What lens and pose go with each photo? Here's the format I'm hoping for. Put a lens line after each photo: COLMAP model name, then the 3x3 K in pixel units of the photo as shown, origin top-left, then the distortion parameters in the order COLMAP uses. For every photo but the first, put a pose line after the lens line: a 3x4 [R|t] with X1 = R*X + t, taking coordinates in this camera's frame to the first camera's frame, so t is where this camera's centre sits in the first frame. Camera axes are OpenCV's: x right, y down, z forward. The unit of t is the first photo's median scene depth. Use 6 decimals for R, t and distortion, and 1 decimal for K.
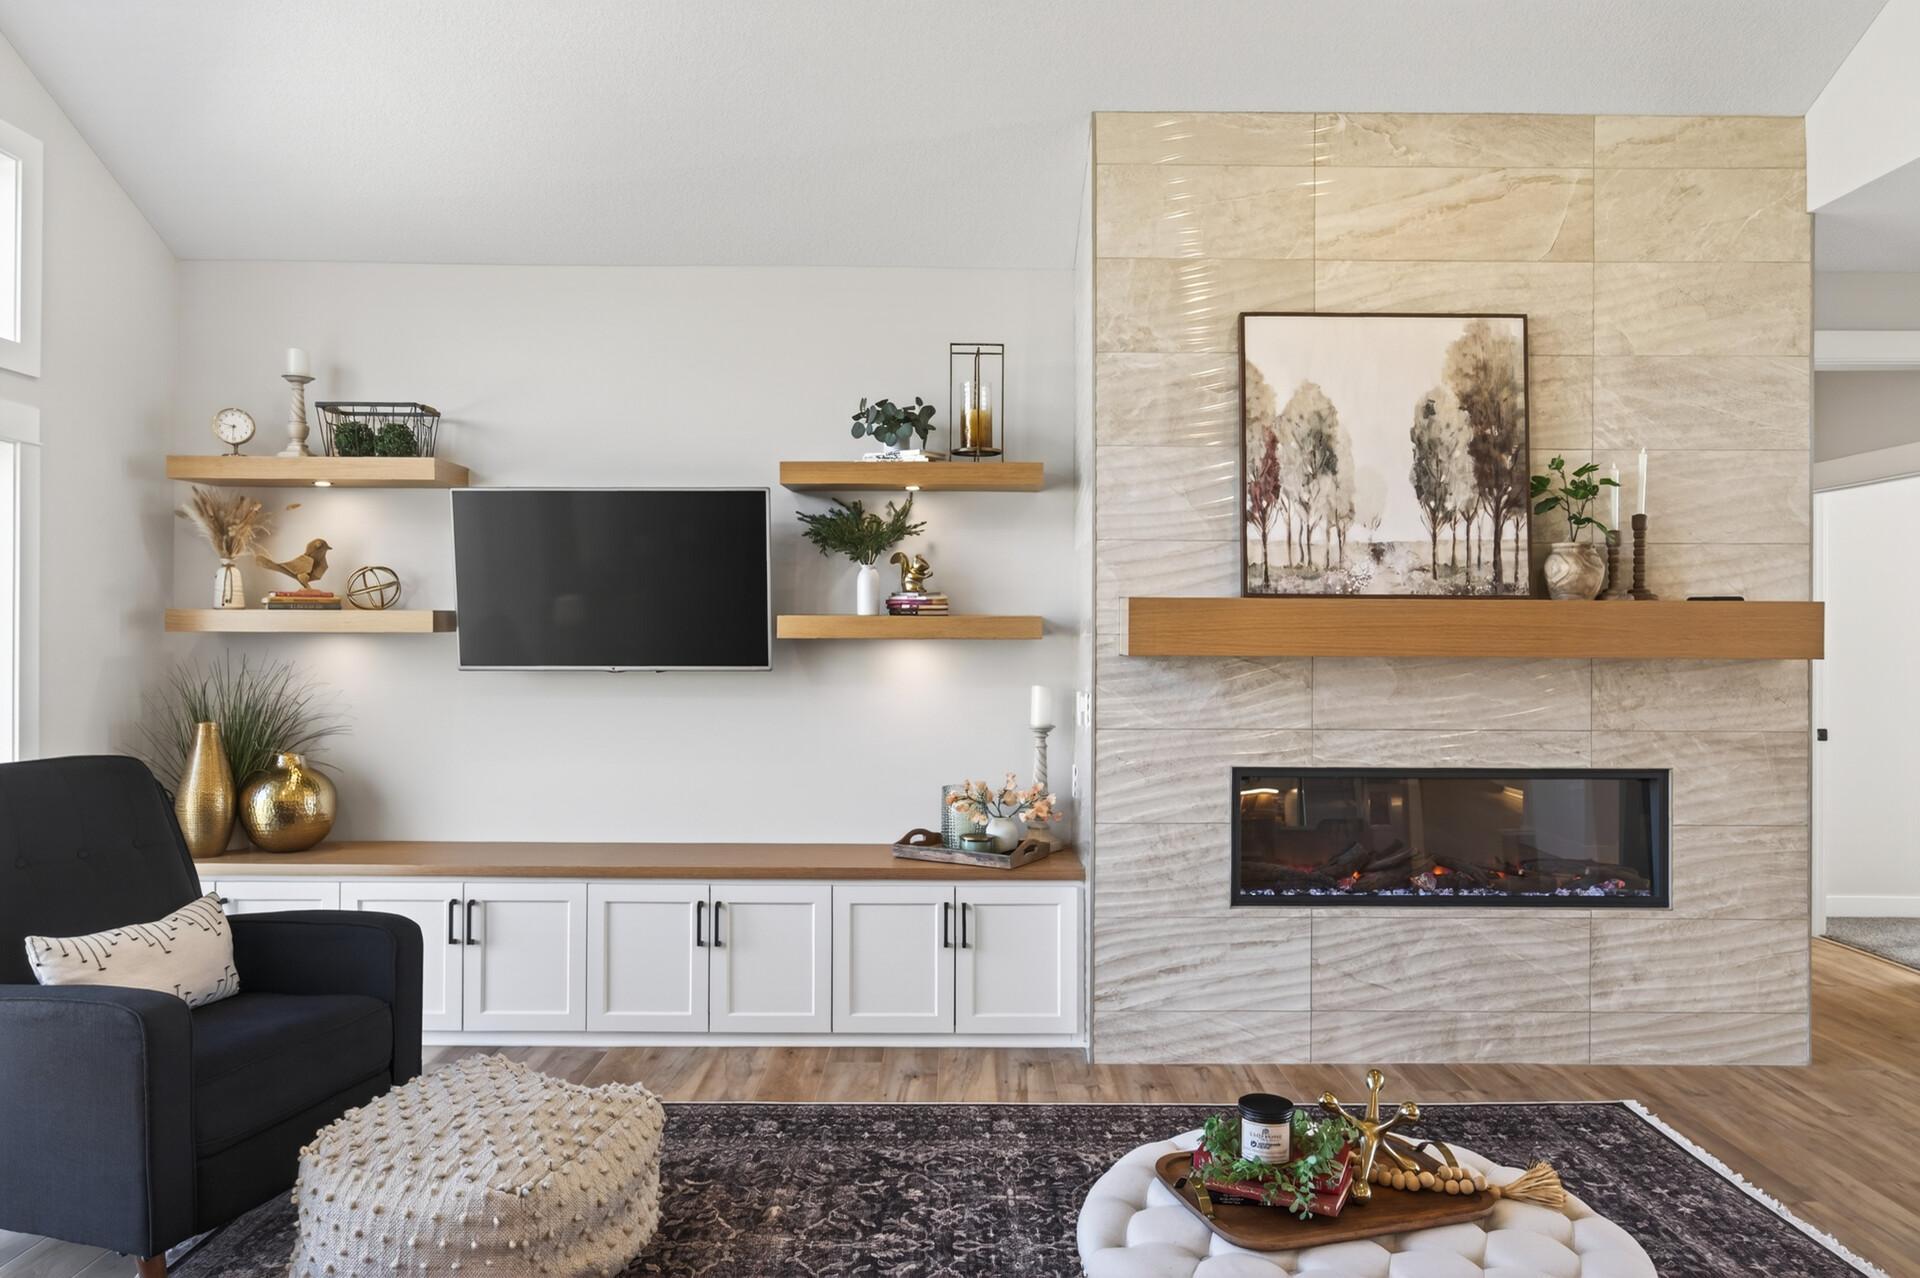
lens RADIAL K [[1249.9, 0, 967.1], [0, 1249.9, 641.1], [0, 0, 1]] dist [-0.009408, 0.006677]
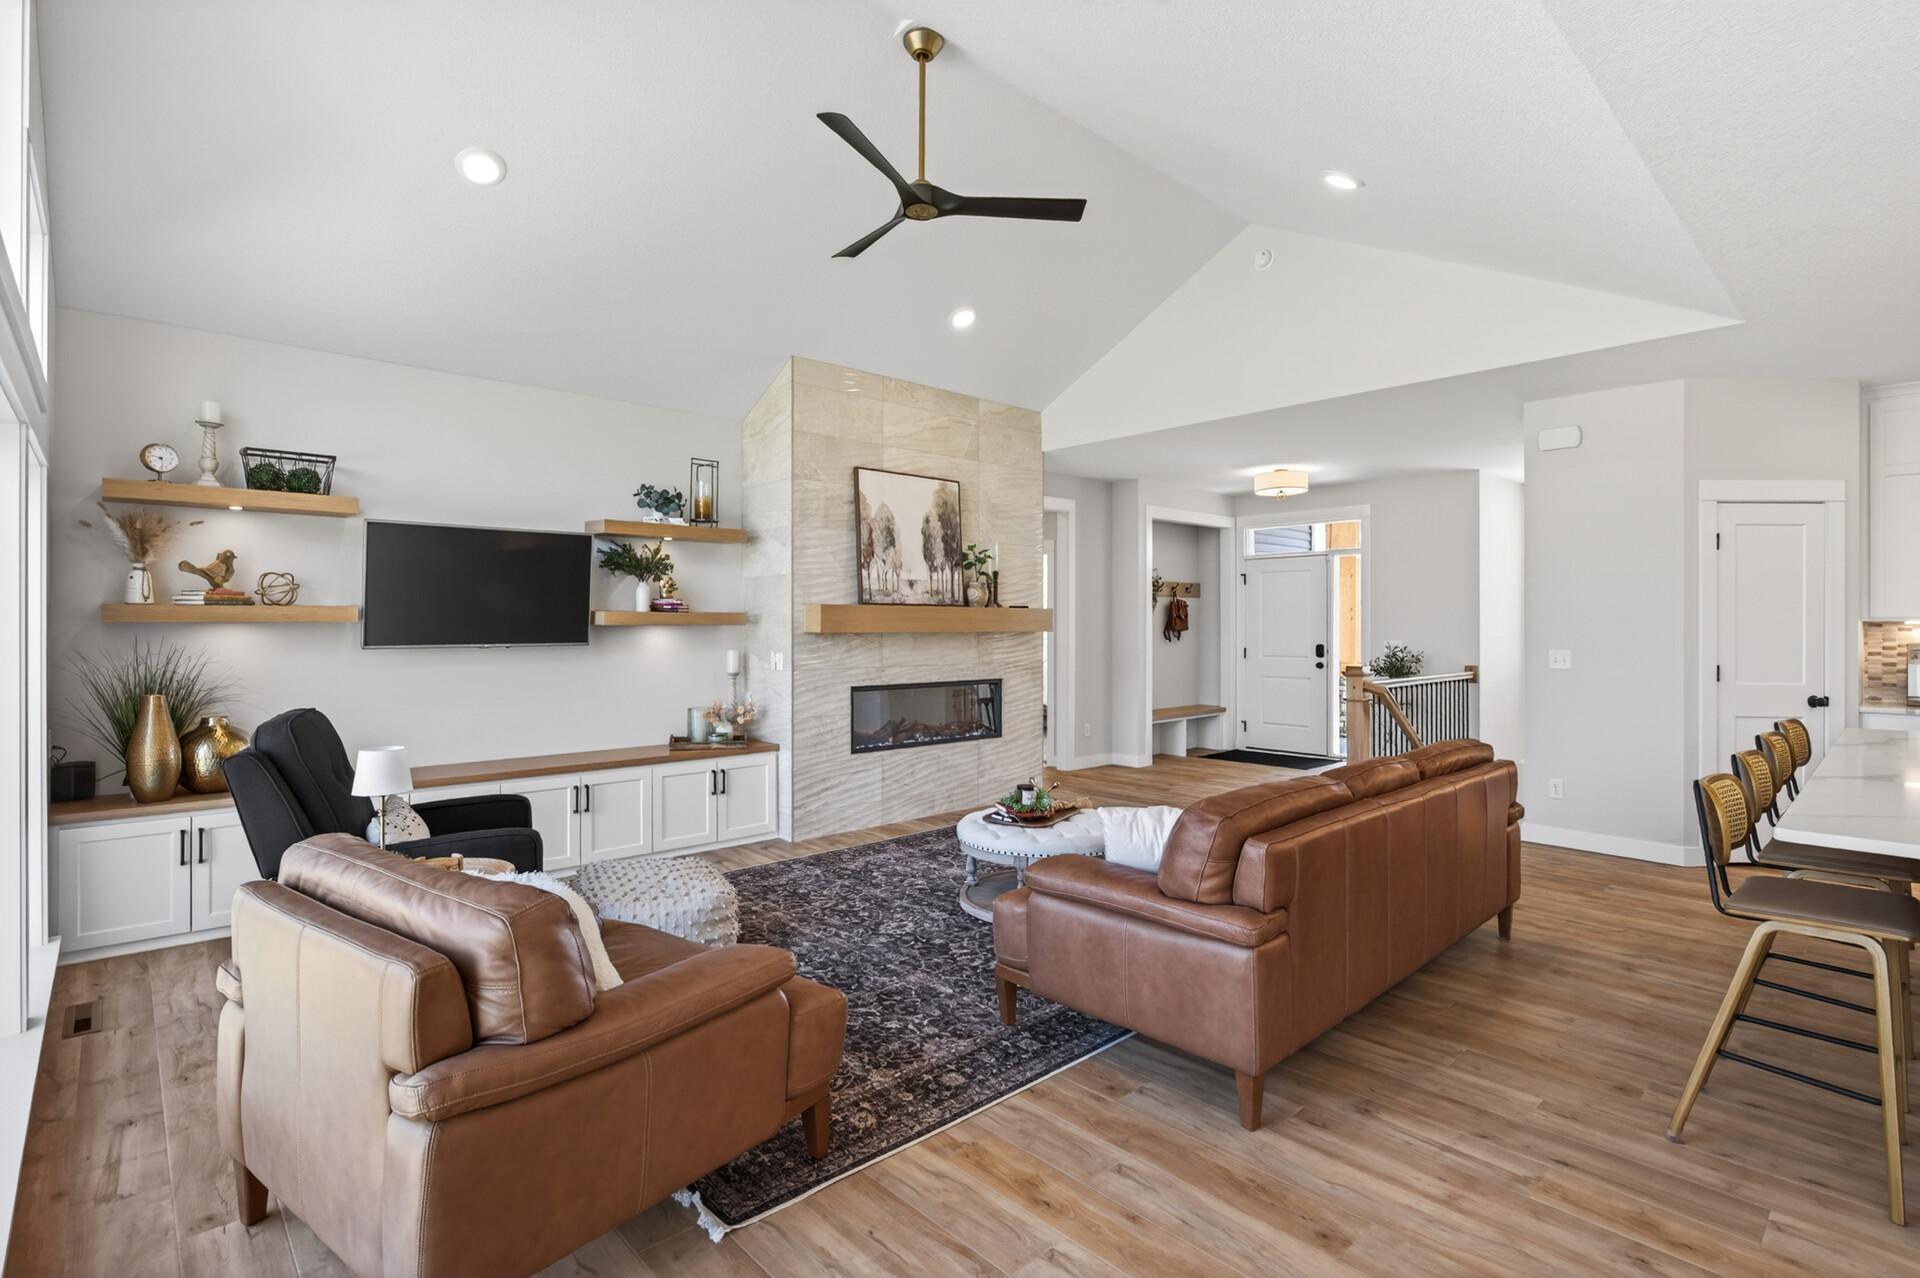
lens RADIAL K [[891.0, 0, 963.7], [0, 891.0, 627.2], [0, 0, 1]] dist [-0.003727, 0.001197]
pose [[0.746119, -0.006193, 0.665784, -0.625995], [0.007081, 0.999974, 0.001366, 0.002419], [-0.665775, 0.003695, 0.746144, -0.218558]]
